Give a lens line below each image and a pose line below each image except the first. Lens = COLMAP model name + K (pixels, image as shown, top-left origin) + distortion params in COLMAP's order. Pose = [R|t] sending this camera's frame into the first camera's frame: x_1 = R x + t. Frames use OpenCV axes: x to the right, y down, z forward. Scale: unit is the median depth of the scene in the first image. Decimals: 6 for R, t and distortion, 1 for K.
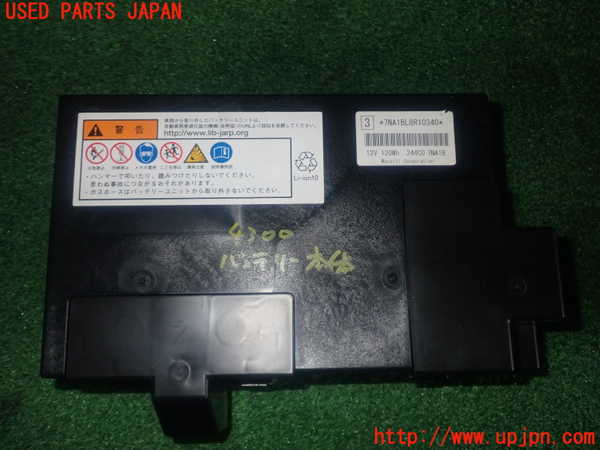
lens RADIAL K [[562.2, 0, 300.3], [0, 562.2, 225.2], [0, 0, 1]] dist [0.023258, 0.000000]
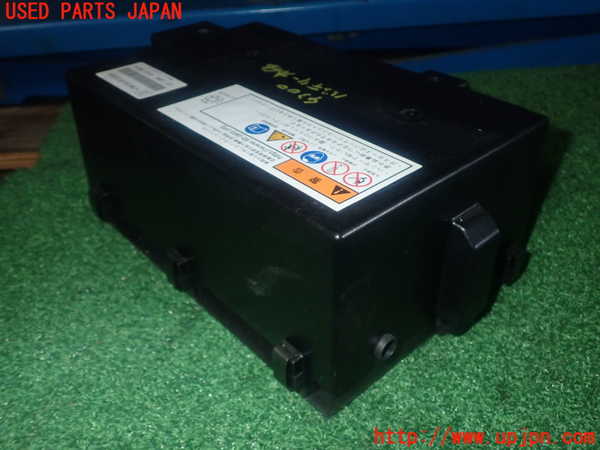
lens RADIAL K [[562.2, 0, 302.7], [0, 562.2, 224.4], [0, 0, 1]] dist [0.023258, 0.000000]
pose [[-0.659536, -0.440761, 0.608886, -0.797362], [0.735538, -0.211497, 0.643625, -0.682157], [-0.154908, 0.872353, 0.463686, 0.703235]]
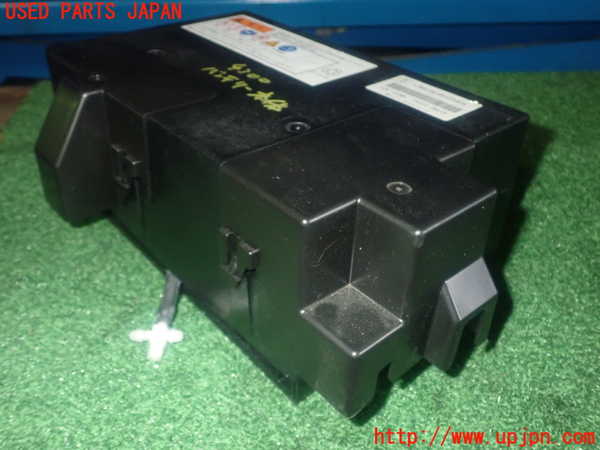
lens RADIAL K [[562.2, 0, 301.2], [0, 562.2, 224.6], [0, 0, 1]] dist [0.023258, 0.000000]
pose [[0.647437, 0.435301, -0.625570, 0.752539], [-0.750742, 0.505578, -0.425180, 0.519726], [0.131193, 0.744919, 0.654129, 0.516239]]
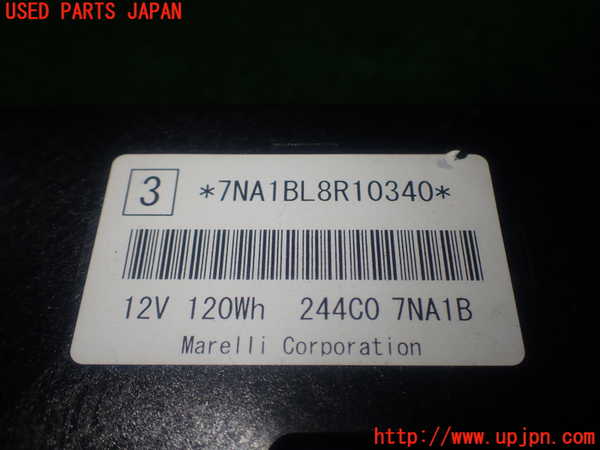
lens RADIAL K [[562.2, 0, 303.7], [0, 562.2, 226.7], [0, 0, 1]] dist [0.023258, 0.000000]
pose [[0.999281, -0.000056, -0.037906, 0.200204], [-0.012773, 0.941012, -0.338131, -0.083676], [0.035689, 0.338373, 0.940335, 0.780381]]
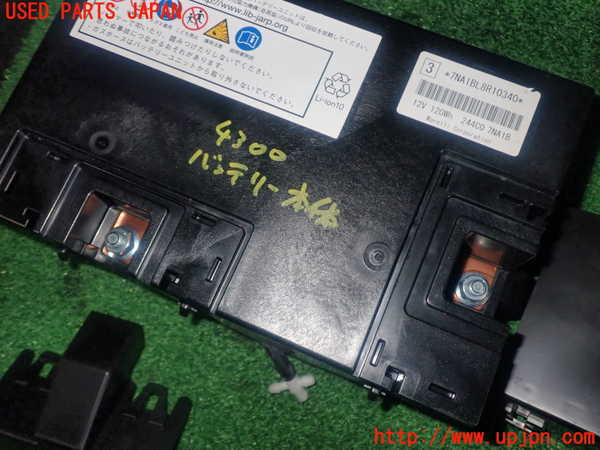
lens RADIAL K [[562.2, 0, 301.7], [0, 562.2, 223.0], [0, 0, 1]] dist [0.023258, 0.000000]
pose [[0.908290, 0.386825, -0.159301, 0.167933], [-0.388383, 0.921223, 0.022524, 0.071630], [0.155464, 0.041411, 0.986973, 0.202188]]
